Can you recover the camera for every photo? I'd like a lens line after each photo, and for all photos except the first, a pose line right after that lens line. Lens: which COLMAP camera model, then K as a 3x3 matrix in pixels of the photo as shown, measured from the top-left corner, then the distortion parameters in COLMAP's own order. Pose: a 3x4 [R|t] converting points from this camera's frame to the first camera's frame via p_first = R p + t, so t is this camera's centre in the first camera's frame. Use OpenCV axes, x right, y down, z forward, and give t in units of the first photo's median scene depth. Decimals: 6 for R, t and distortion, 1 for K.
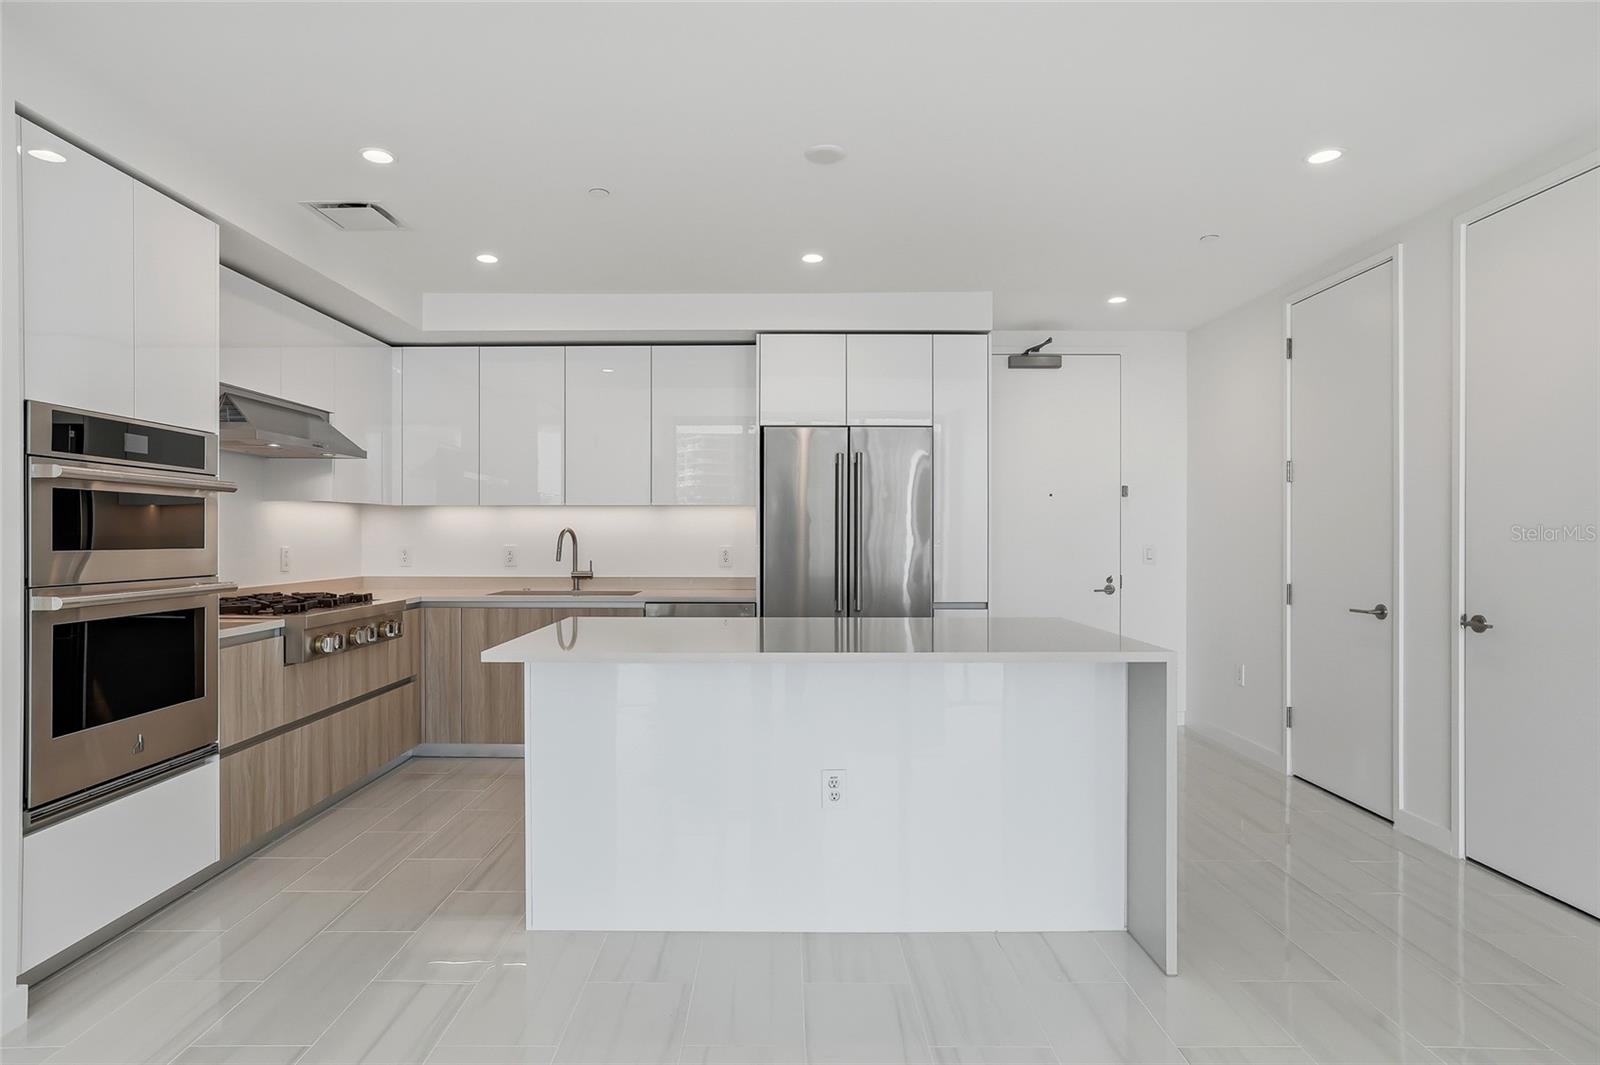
lens RADIAL K [[873.9, 0, 773.5], [0, 873.9, 534.7], [0, 0, 1]] dist [-0.018310, 0.011277]
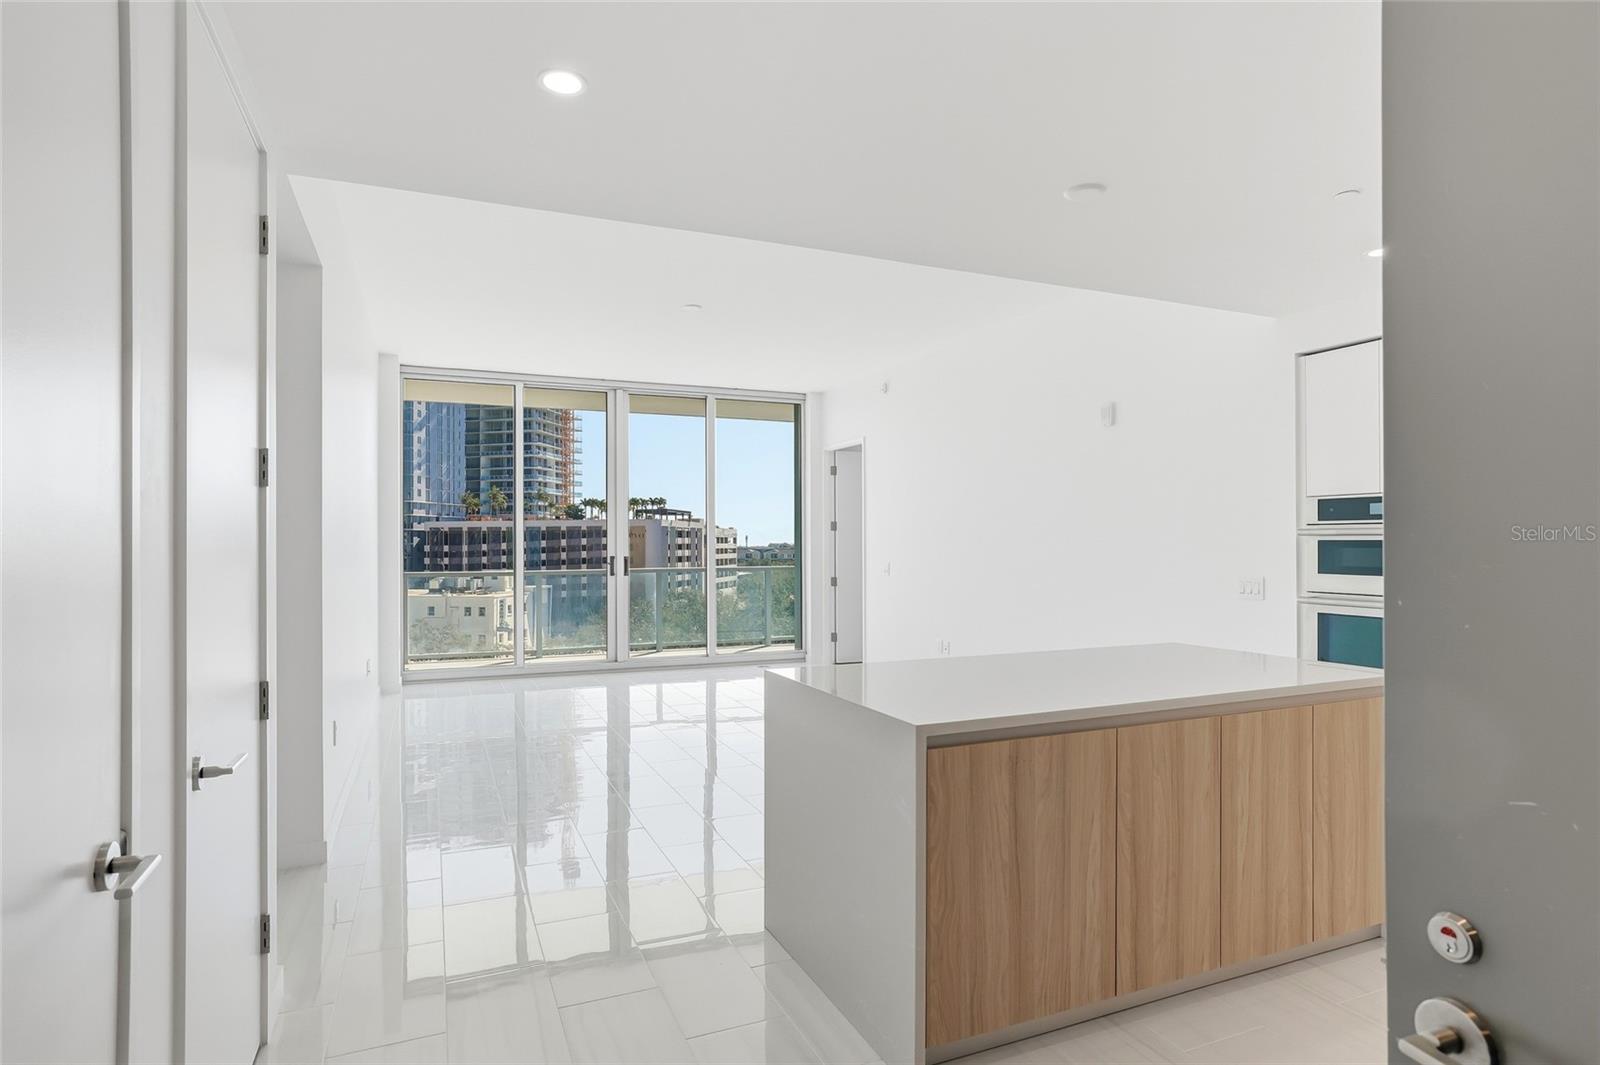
lens RADIAL K [[873.9, 0, 801.7], [0, 873.9, 546.9], [0, 0, 1]] dist [-0.018310, 0.011277]
pose [[-0.910475, -0.001995, -0.413558, 0.539730], [-0.002435, 0.999997, 0.000538, -0.020915], [0.413556, 0.001497, -0.910477, 1.248320]]
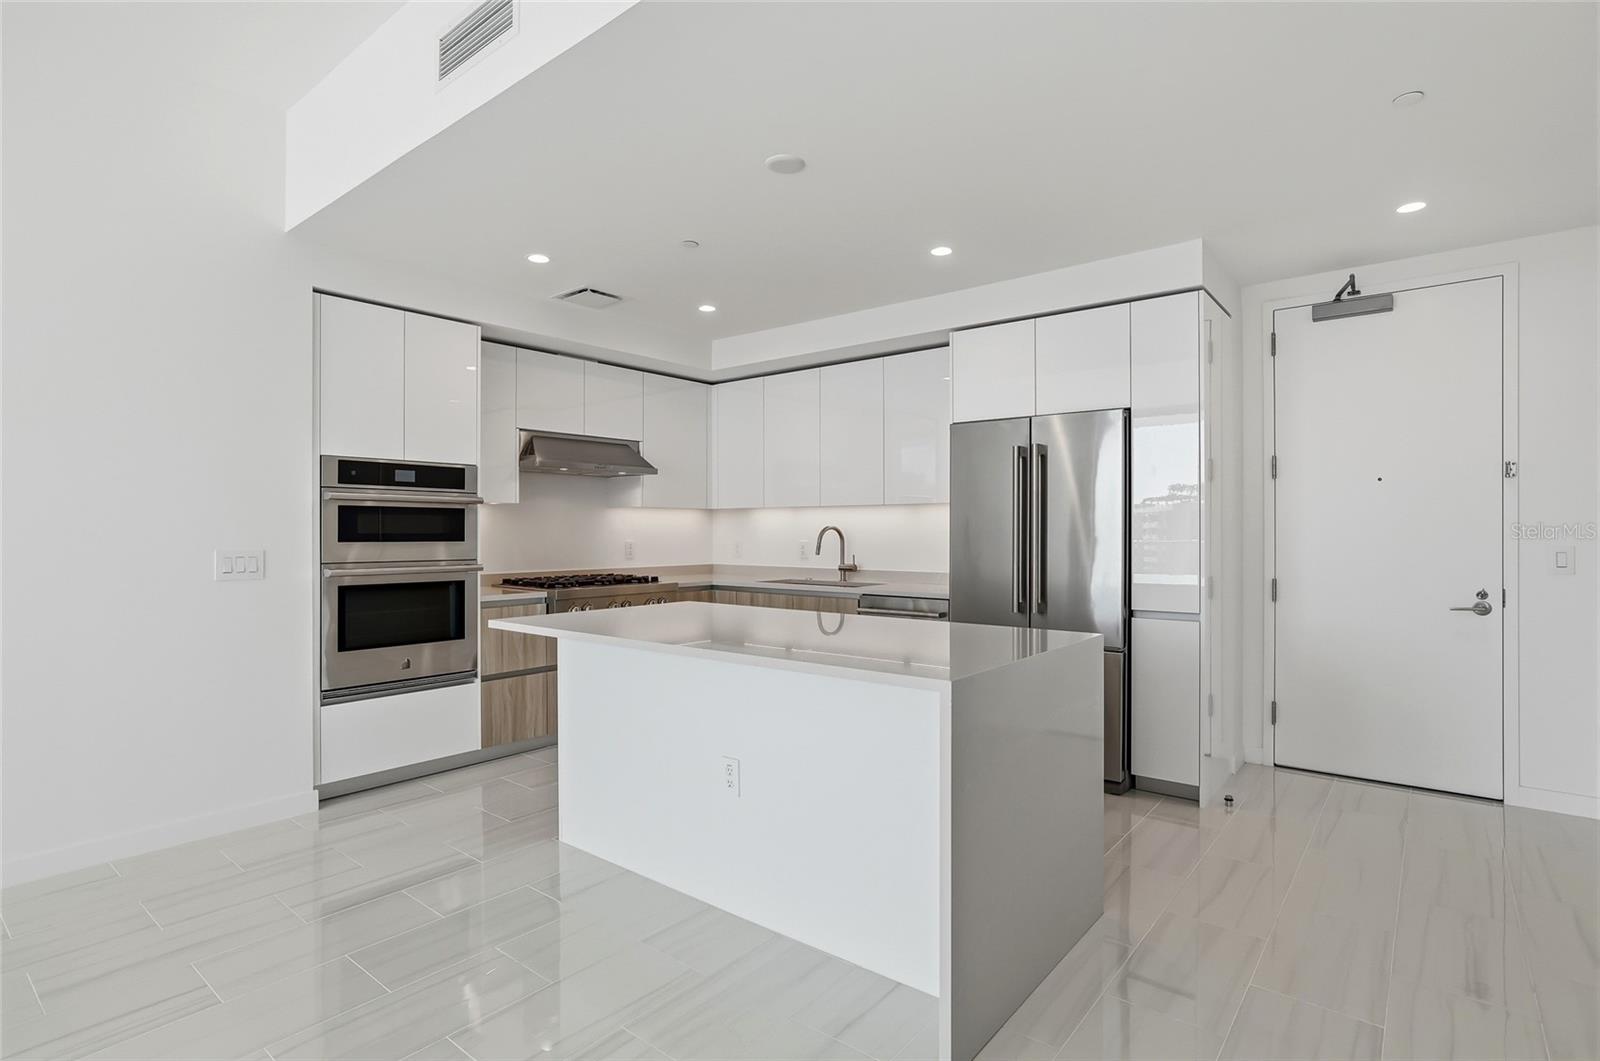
lens RADIAL K [[795.0, 0, 798.7], [0, 795.0, 527.0], [0, 0, 1]] dist [-0.021255, 0.003493]
pose [[0.783108, -0.003889, -0.621874, 0.461750], [0.001142, 0.999988, -0.004815, -0.001708], [0.621885, 0.003060, 0.783103, 0.194555]]
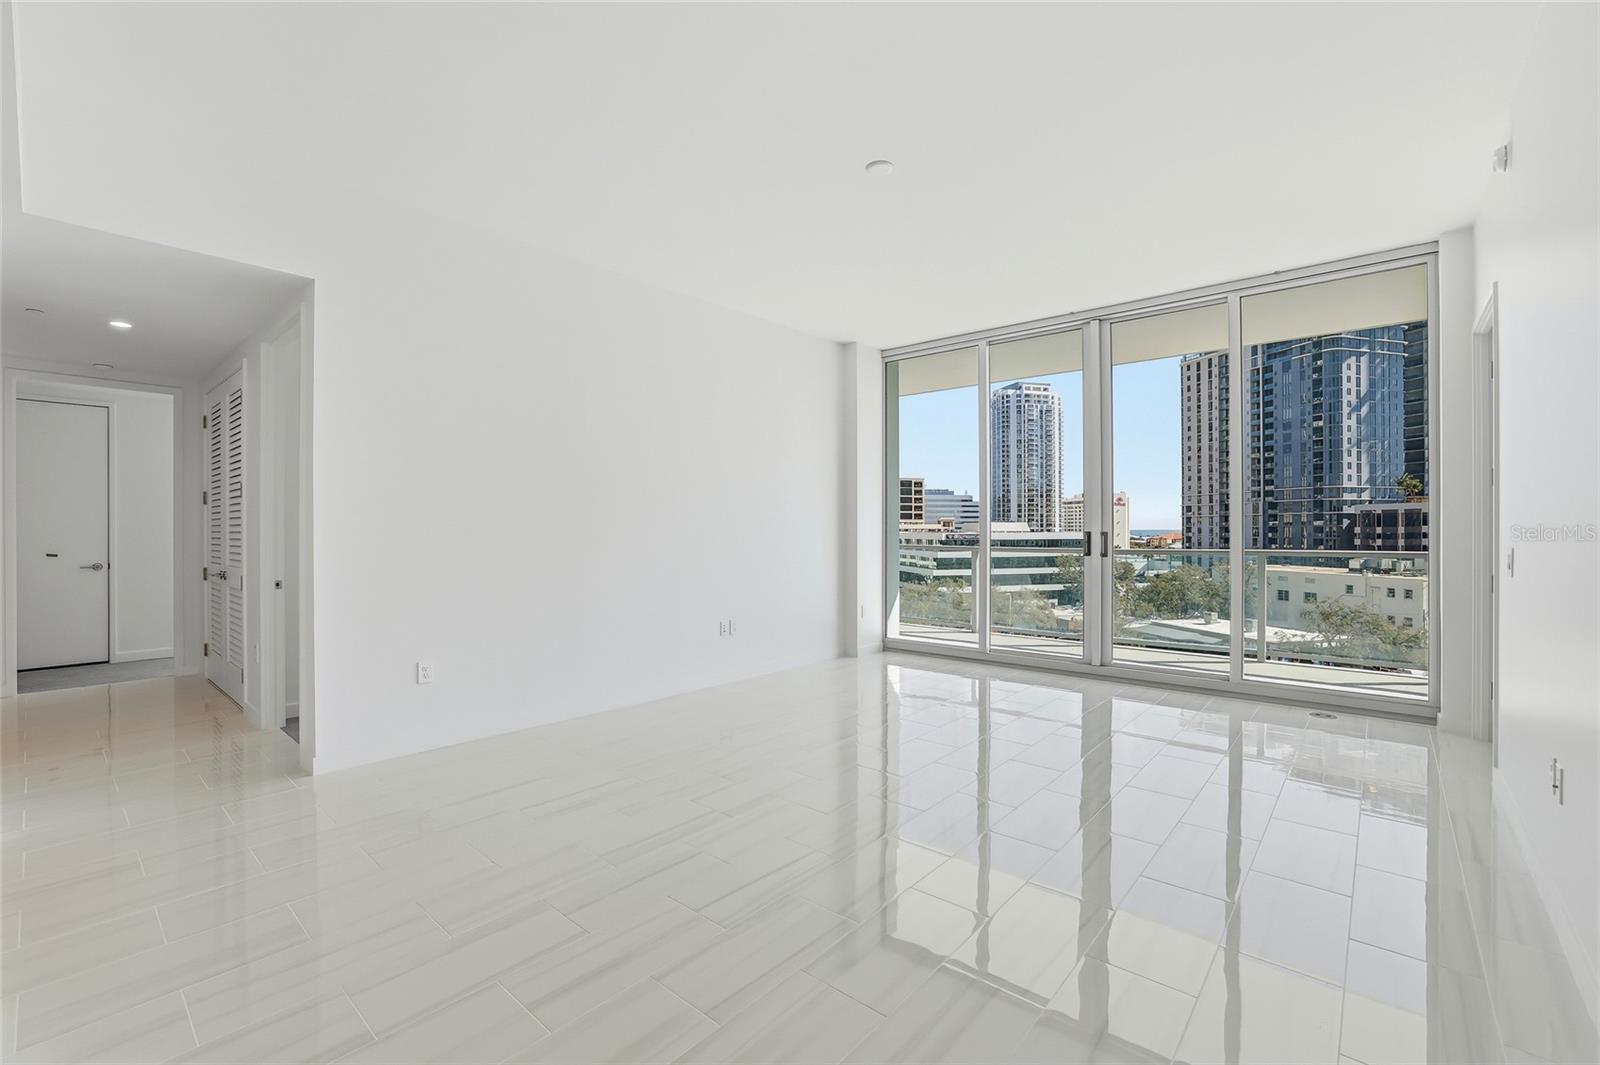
lens RADIAL K [[692.4, 0, 809.5], [0, 692.4, 526.0], [0, 0, 1]] dist [-0.036757, 0.012420]
pose [[-0.770117, -0.001682, 0.637901, -0.374476], [-0.002701, 0.999996, -0.000624, -0.003938], [-0.637897, -0.002204, -0.770118, 0.478902]]
